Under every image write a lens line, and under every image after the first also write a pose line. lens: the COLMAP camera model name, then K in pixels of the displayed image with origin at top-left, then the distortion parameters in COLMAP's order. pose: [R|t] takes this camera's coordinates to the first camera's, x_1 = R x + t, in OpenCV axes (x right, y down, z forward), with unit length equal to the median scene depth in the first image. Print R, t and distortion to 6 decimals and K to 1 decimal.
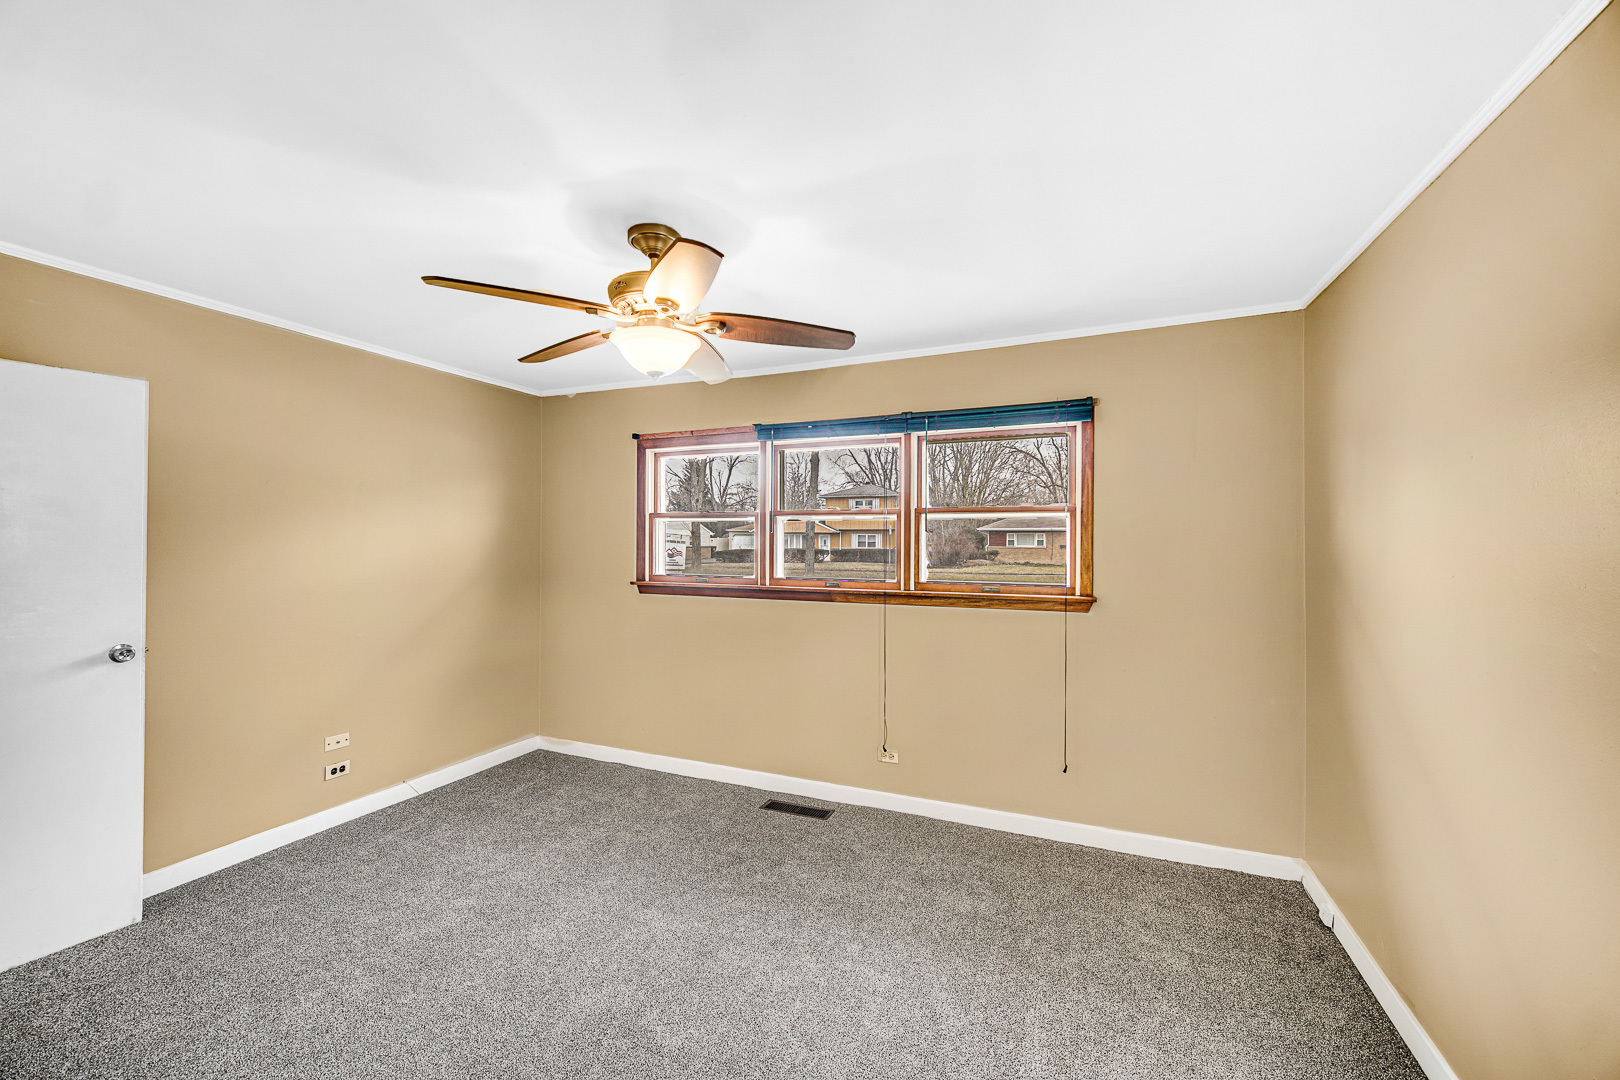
lens RADIAL K [[638.2, 0, 805.5], [0, 638.2, 536.4], [0, 0, 1]] dist [-0.002345, -0.000069]
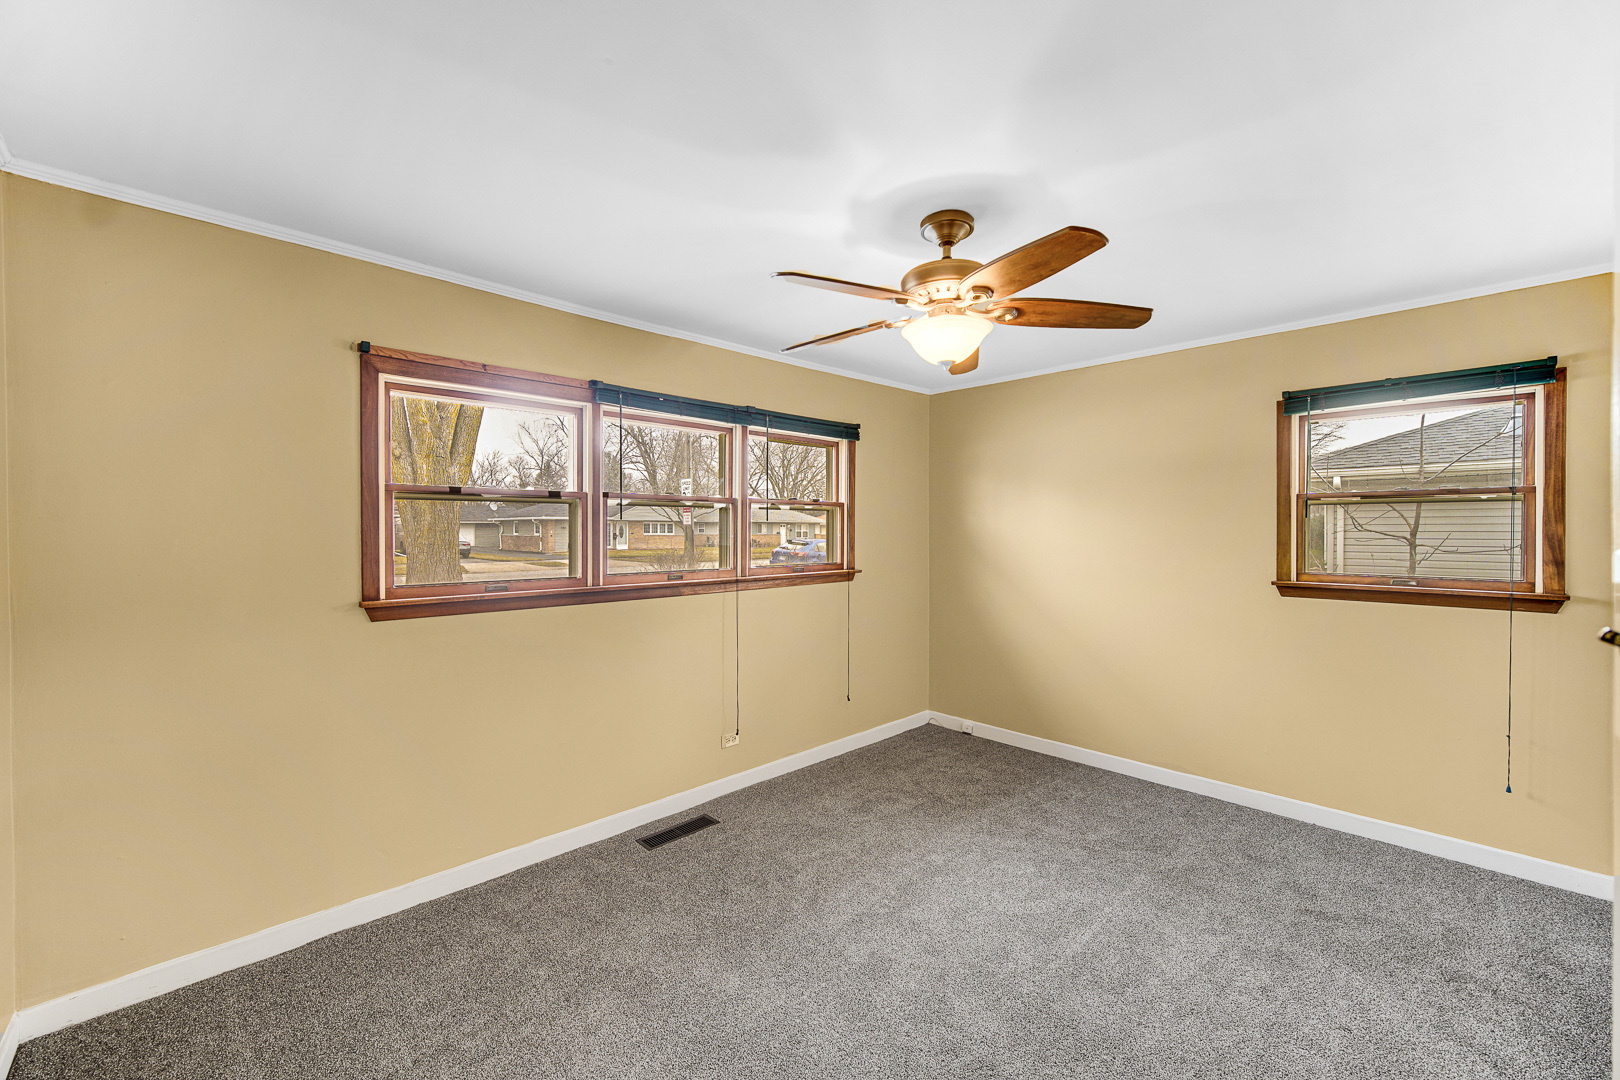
lens RADIAL K [[638.2, 0, 805.5], [0, 638.2, 536.4], [0, 0, 1]] dist [-0.002345, -0.000069]
pose [[0.391440, -0.013042, 0.920111, -0.760203], [-0.002781, 0.999878, 0.015356, 0.002160], [-0.920199, -0.008570, 0.391356, 0.493211]]
